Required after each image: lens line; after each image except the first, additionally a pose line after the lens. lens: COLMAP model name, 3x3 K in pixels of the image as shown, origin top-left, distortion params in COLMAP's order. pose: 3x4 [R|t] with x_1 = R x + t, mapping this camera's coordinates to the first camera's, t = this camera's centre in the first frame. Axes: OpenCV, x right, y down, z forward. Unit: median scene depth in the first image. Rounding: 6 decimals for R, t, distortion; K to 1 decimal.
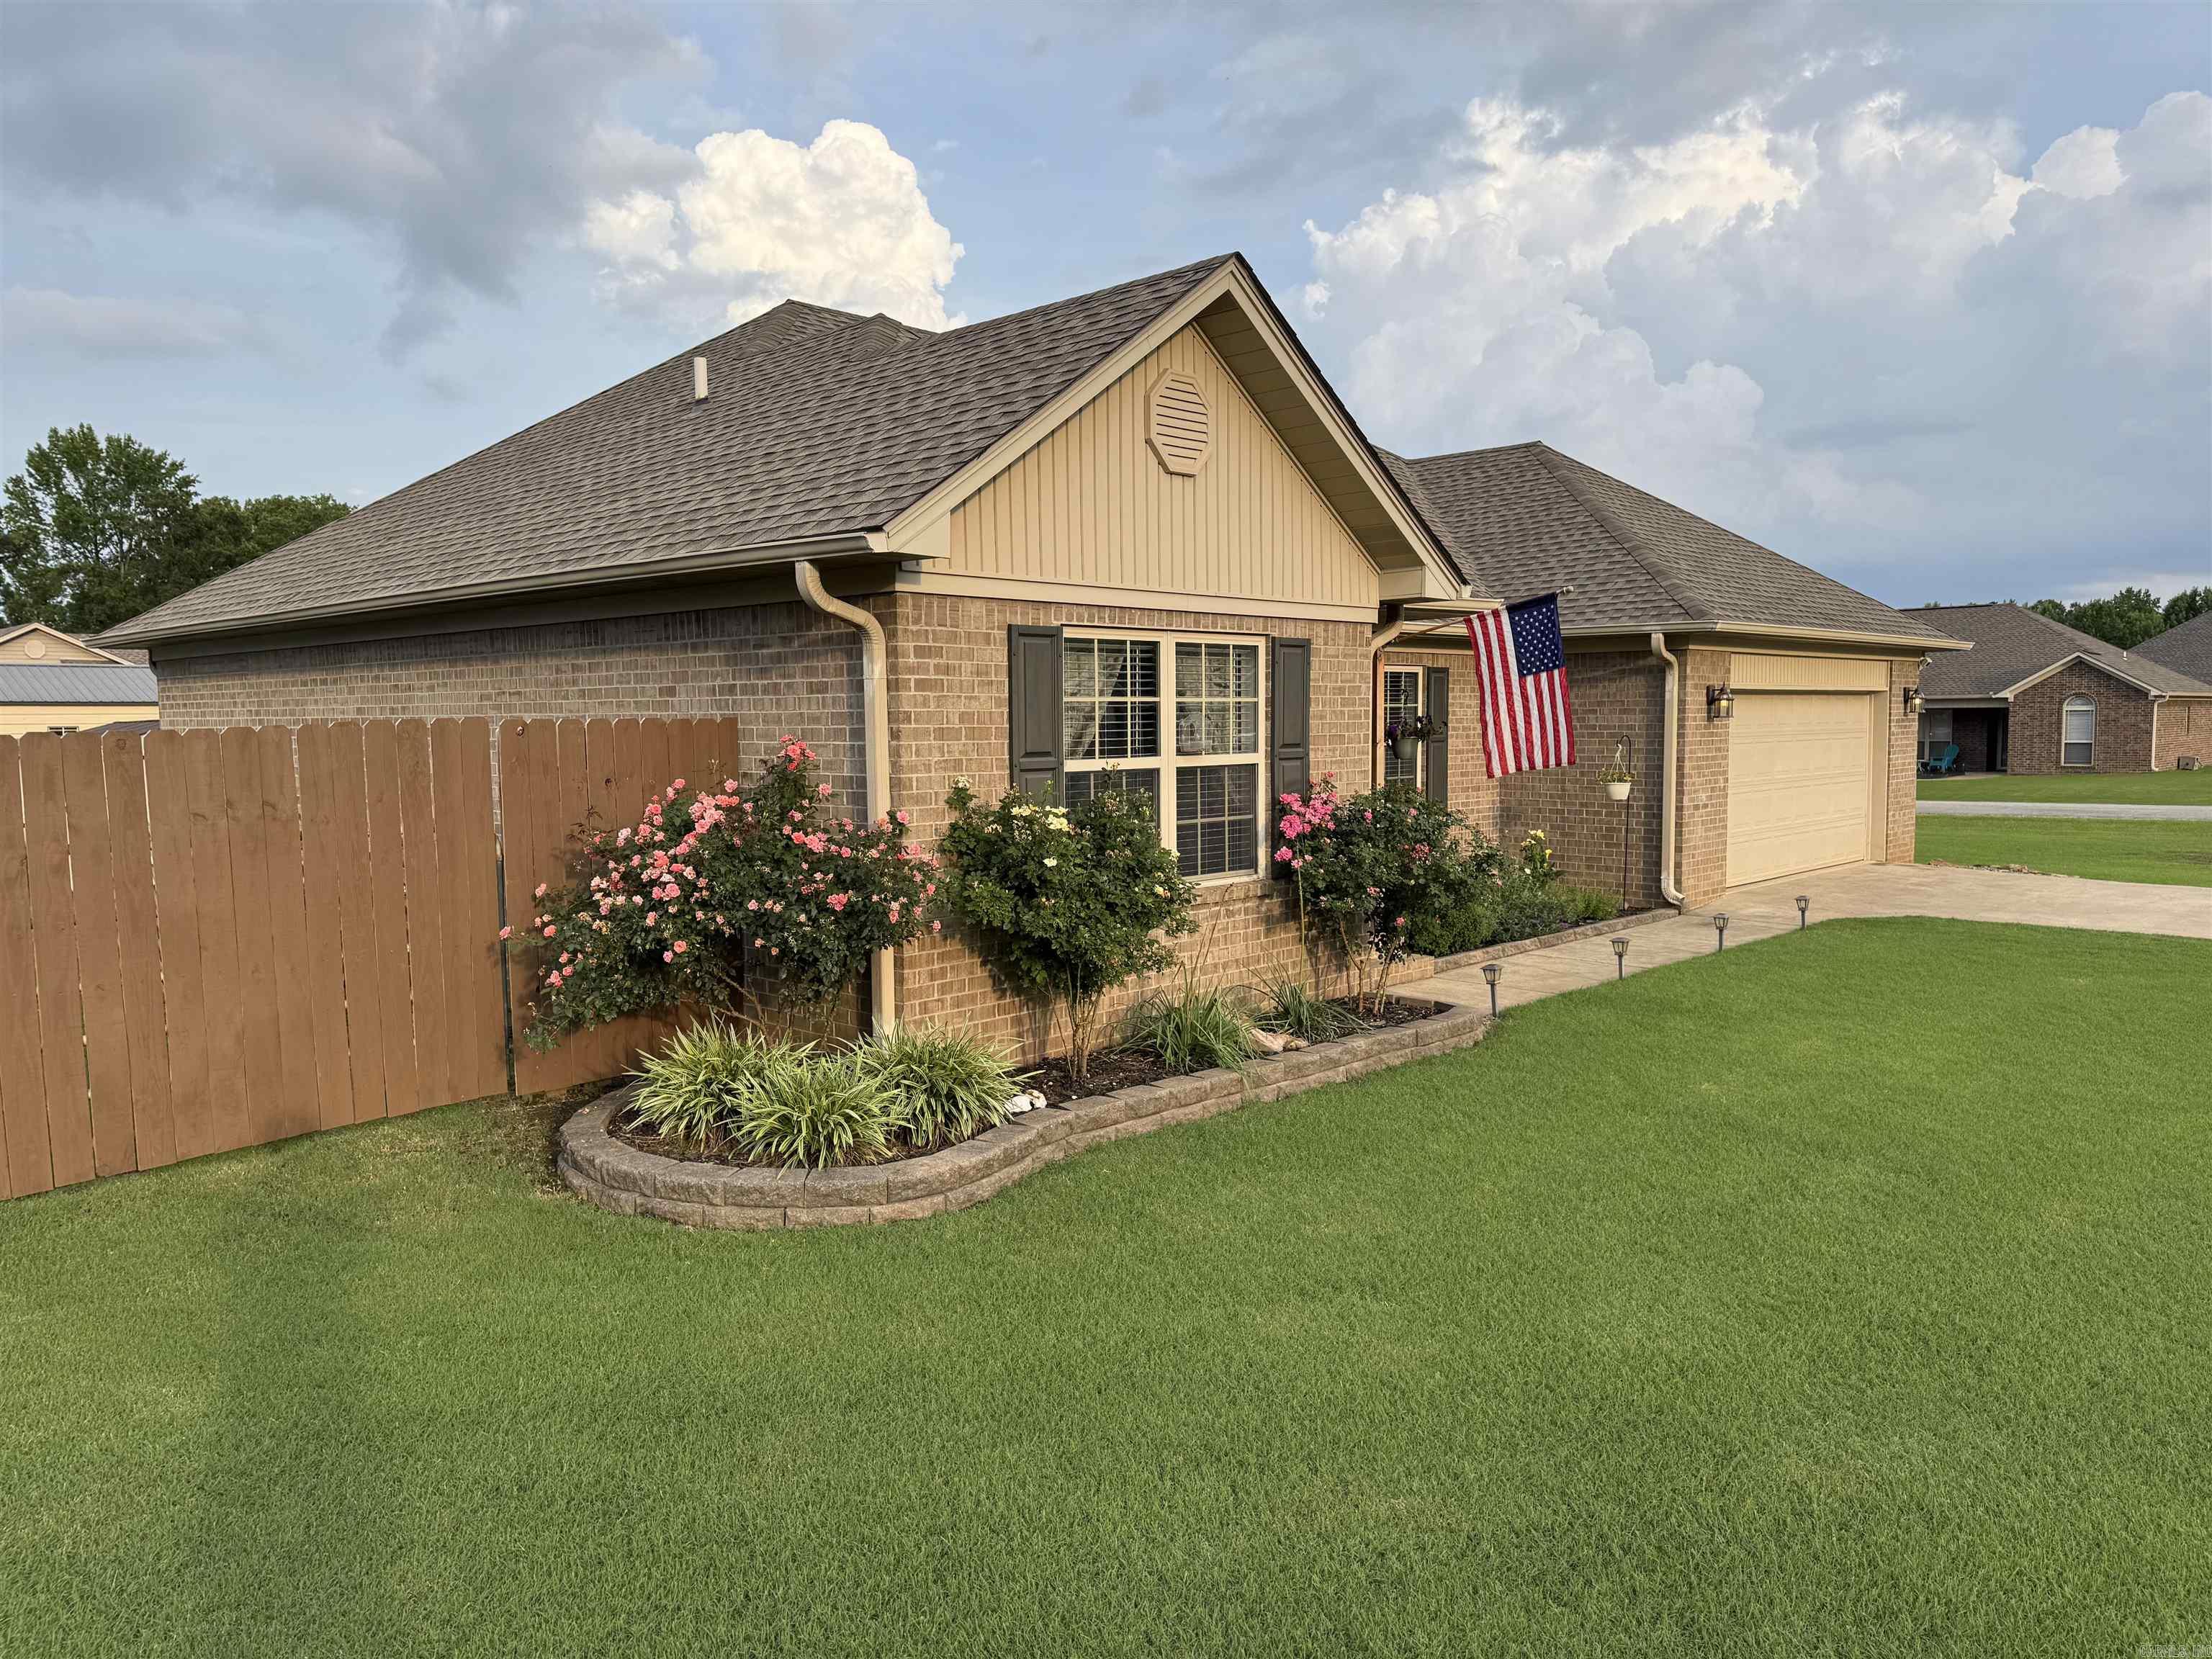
lens RADIAL K [[1526.7, 0, 1106.0], [0, 1526.7, 829.5], [0, 0, 1]] dist [0.018446, -0.030496]
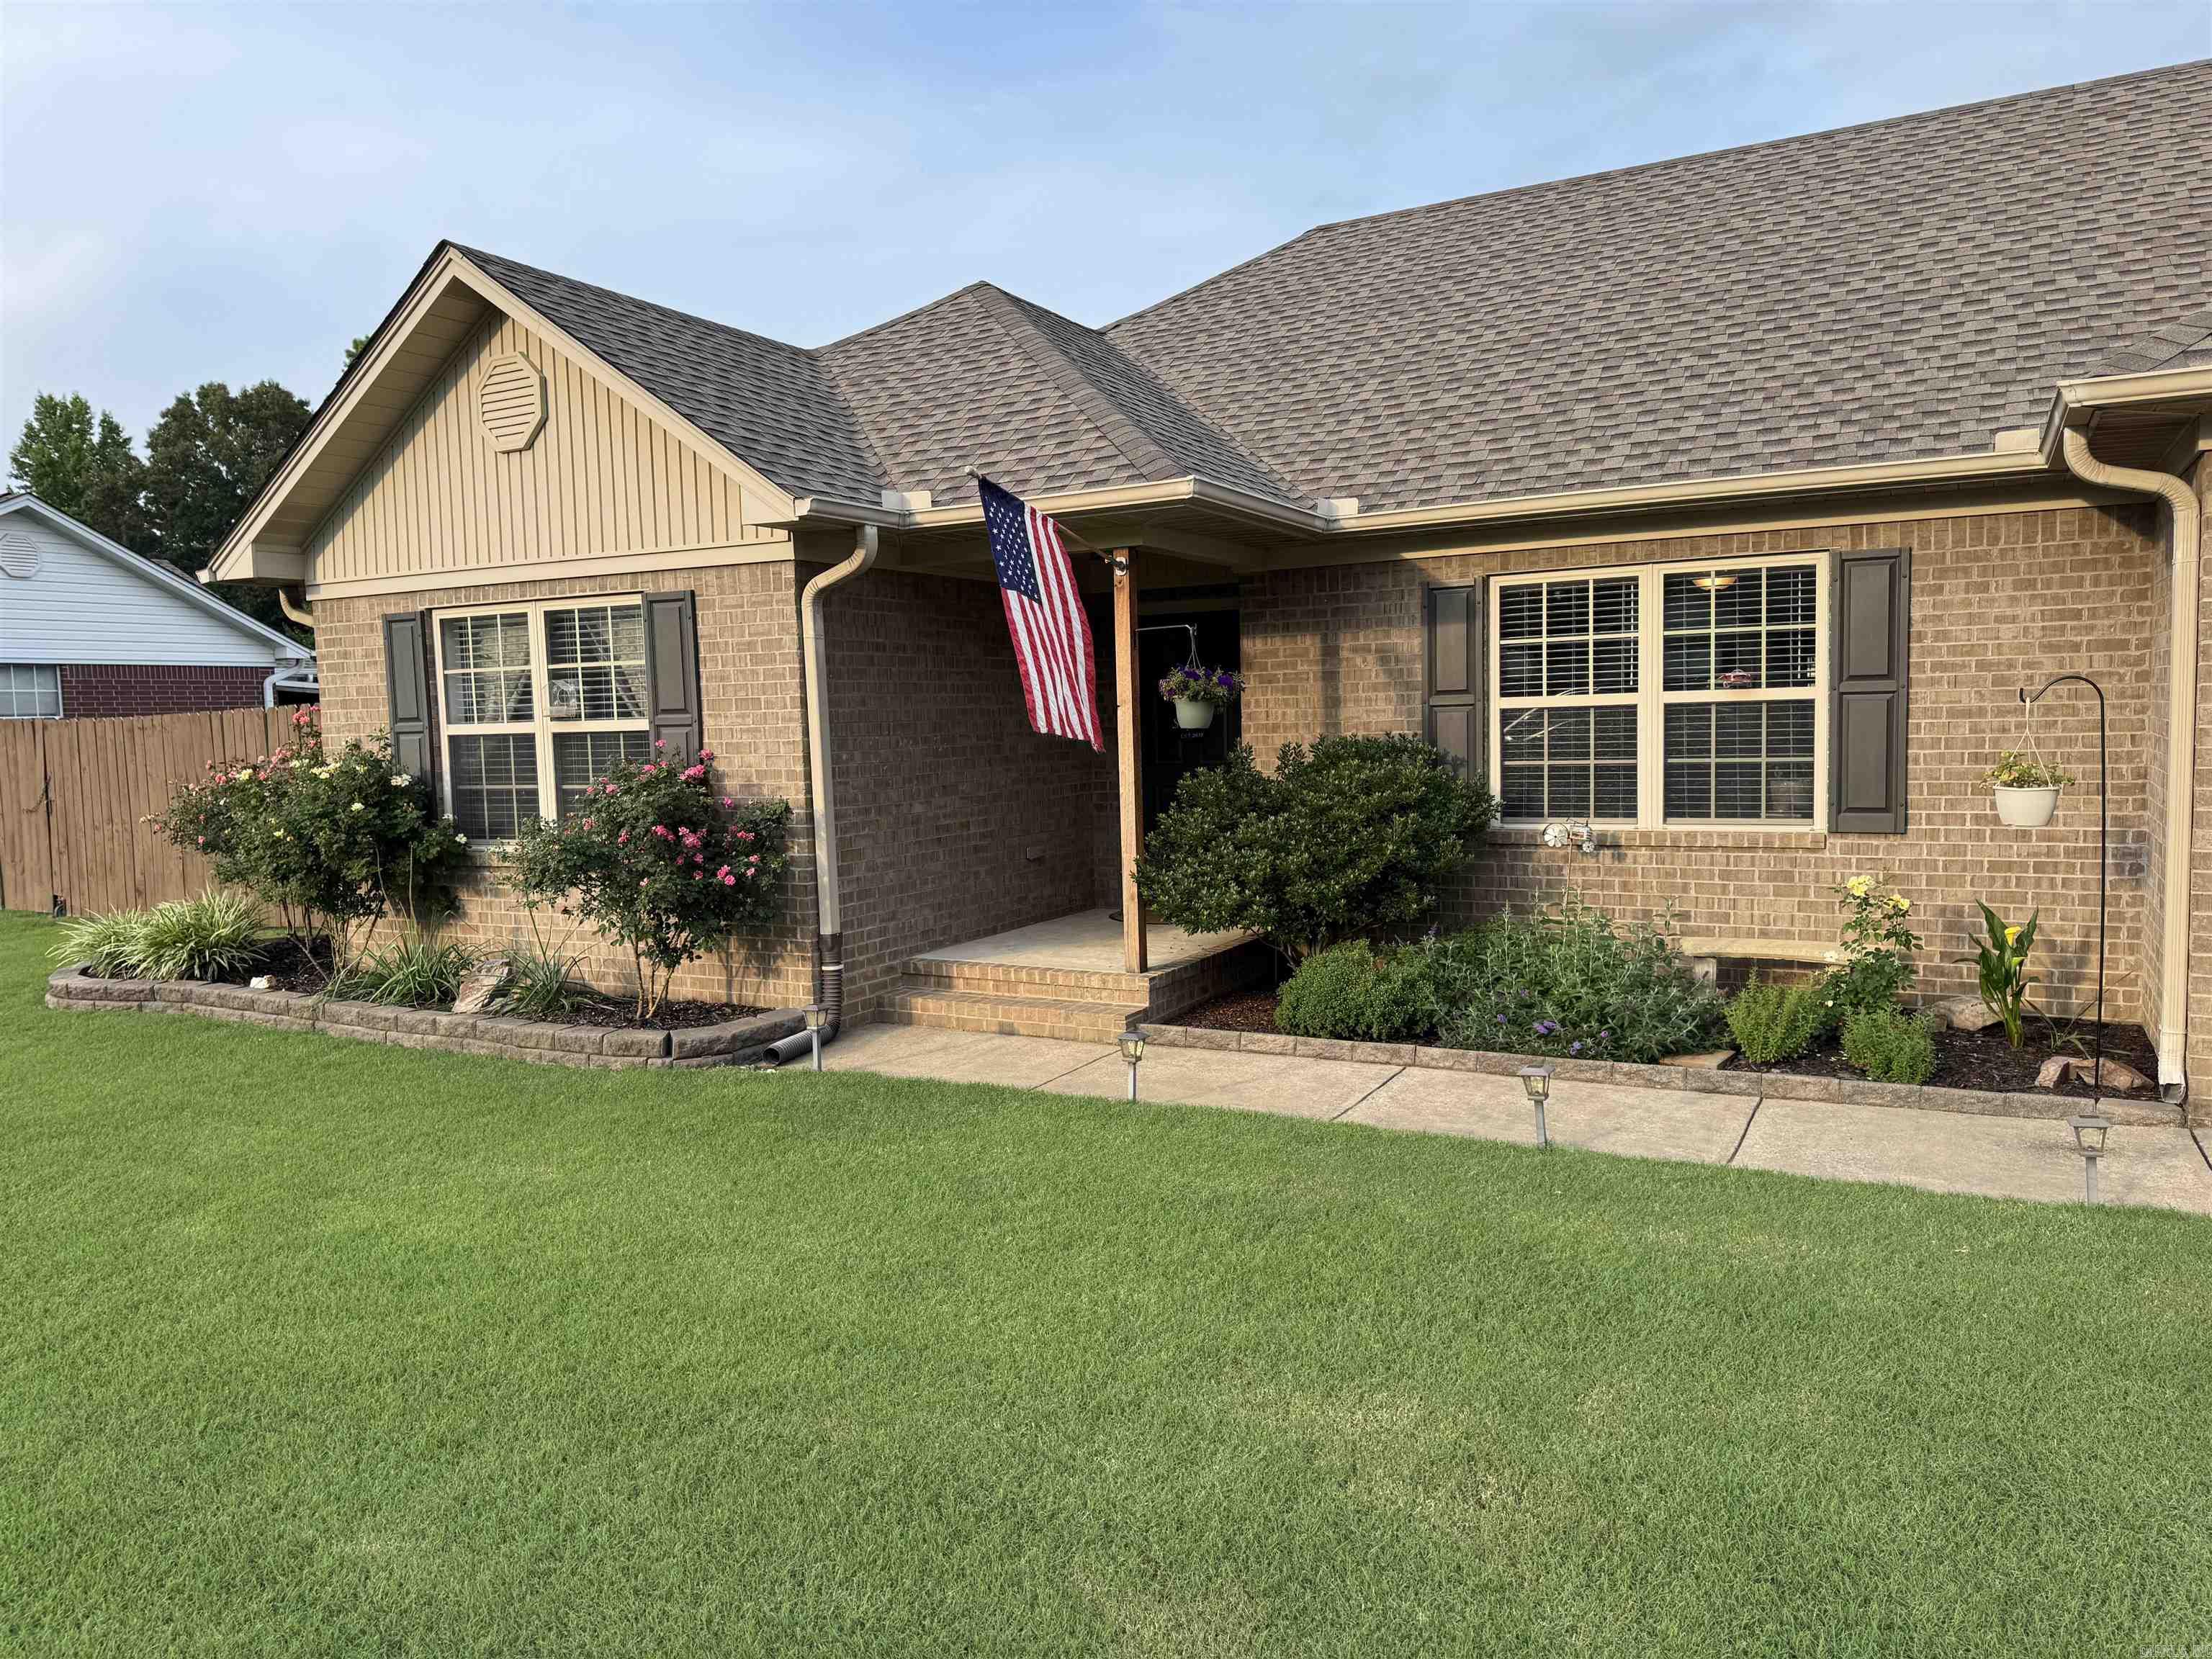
lens RADIAL K [[1526.7, 0, 1106.0], [0, 1526.7, 829.5], [0, 0, 1]] dist [0.018446, -0.030496]
pose [[0.289802, 0.080272, -0.953715, 1.140028], [-0.043214, 0.996558, 0.070747, -0.064521], [0.956111, 0.020711, 0.292273, 1.049600]]
